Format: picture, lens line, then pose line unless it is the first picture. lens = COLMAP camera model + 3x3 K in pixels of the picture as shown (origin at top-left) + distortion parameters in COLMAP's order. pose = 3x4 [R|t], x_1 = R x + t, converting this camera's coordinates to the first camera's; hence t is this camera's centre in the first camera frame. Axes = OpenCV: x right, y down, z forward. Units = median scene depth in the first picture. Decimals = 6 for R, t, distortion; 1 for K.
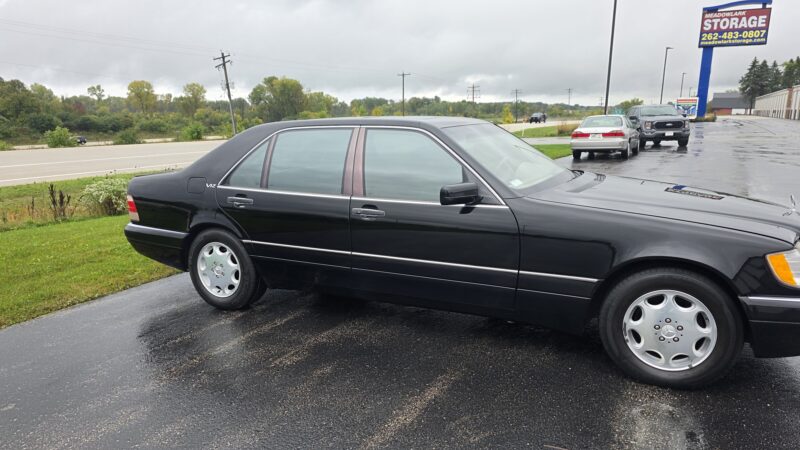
lens RADIAL K [[507.4, 0, 400.0], [0, 507.4, 207.5], [0, 0, 1]] dist [0.032398, -0.000095]
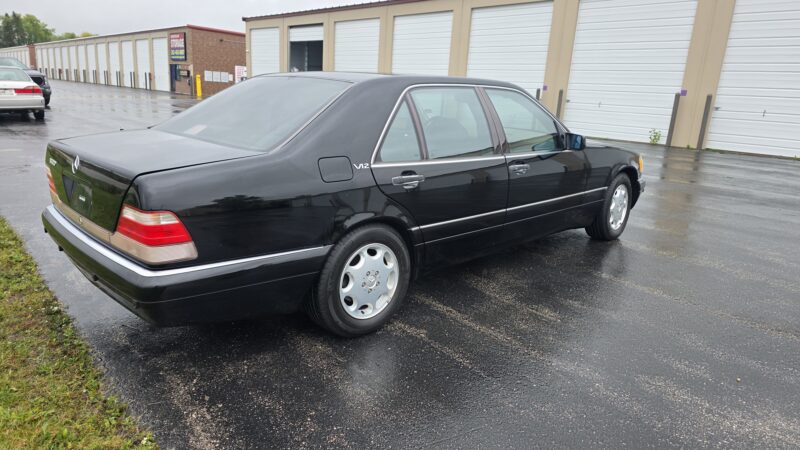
lens RADIAL K [[511.5, 0, 400.0], [0, 511.5, 225.0], [0, 0, 1]] dist [0.033295, -0.000301]
pose [[0.389843, -0.212856, 0.895944, -1.026728], [0.115613, 0.976535, 0.181697, -0.088283], [-0.913595, 0.032749, 0.405304, 0.695480]]
